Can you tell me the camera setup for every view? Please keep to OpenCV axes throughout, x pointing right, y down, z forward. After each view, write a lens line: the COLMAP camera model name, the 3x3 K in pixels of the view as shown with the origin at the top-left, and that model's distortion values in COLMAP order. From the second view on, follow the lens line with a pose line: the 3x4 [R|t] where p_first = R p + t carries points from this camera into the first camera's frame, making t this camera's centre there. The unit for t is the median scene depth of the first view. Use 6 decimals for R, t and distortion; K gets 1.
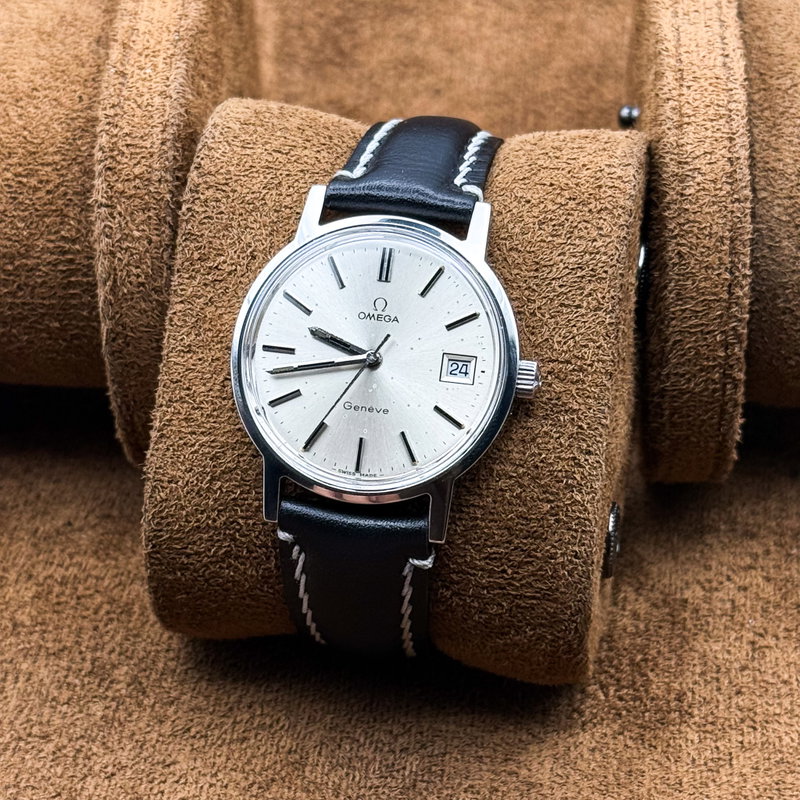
lens RADIAL K [[2367.9, 0, 398.3], [0, 2367.9, 399.9], [0, 0, 1]] dist [-0.058505, 0.000000]
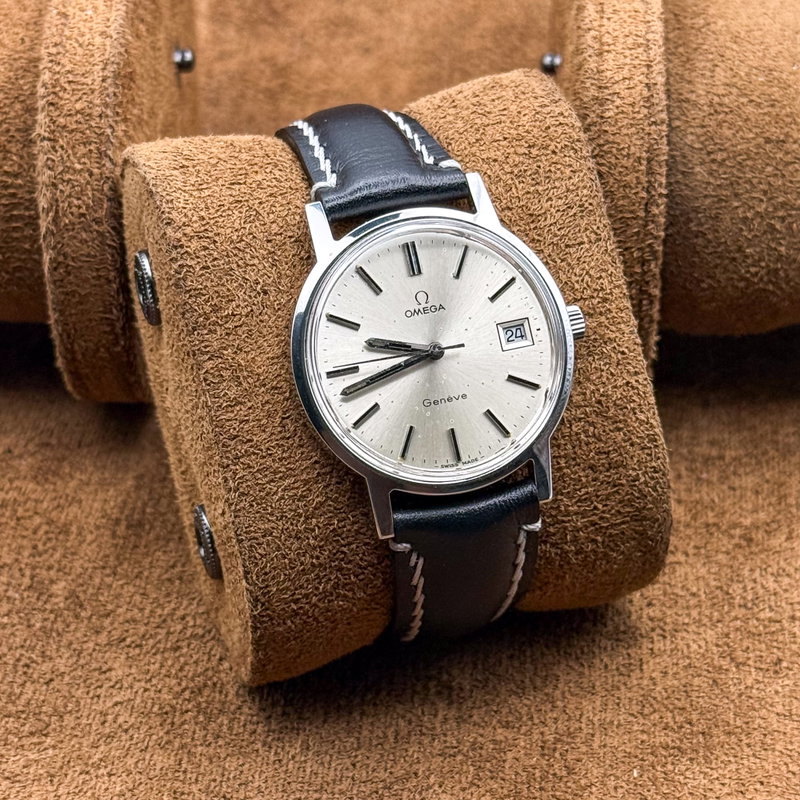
lens RADIAL K [[2367.9, 0, 403.1], [0, 2367.9, 398.5], [0, 0, 1]] dist [-0.058505, 0.000000]
pose [[0.874917, -0.314468, 0.368281, -0.394310], [0.299657, 0.948958, 0.098408, -0.099985], [-0.380430, 0.024259, 0.924492, 0.071364]]
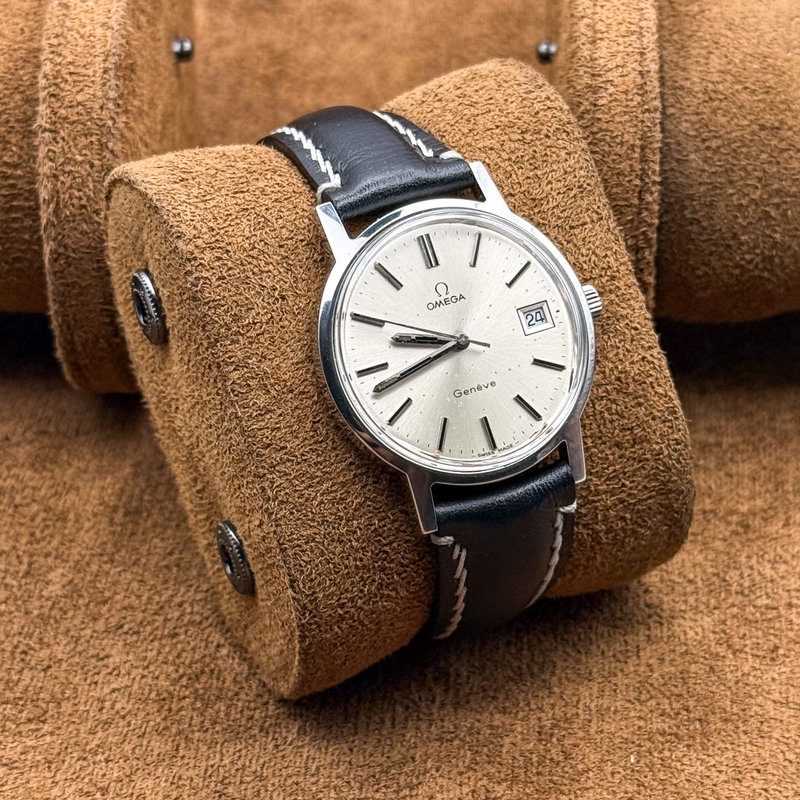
lens RADIAL K [[2367.9, 0, 394.2], [0, 2367.9, 395.3], [0, 0, 1]] dist [-0.058505, 0.000000]
pose [[0.804104, -0.383610, 0.454158, -0.491248], [0.376055, 0.919902, 0.111187, -0.116767], [-0.460434, 0.081383, 0.883956, 0.123347]]
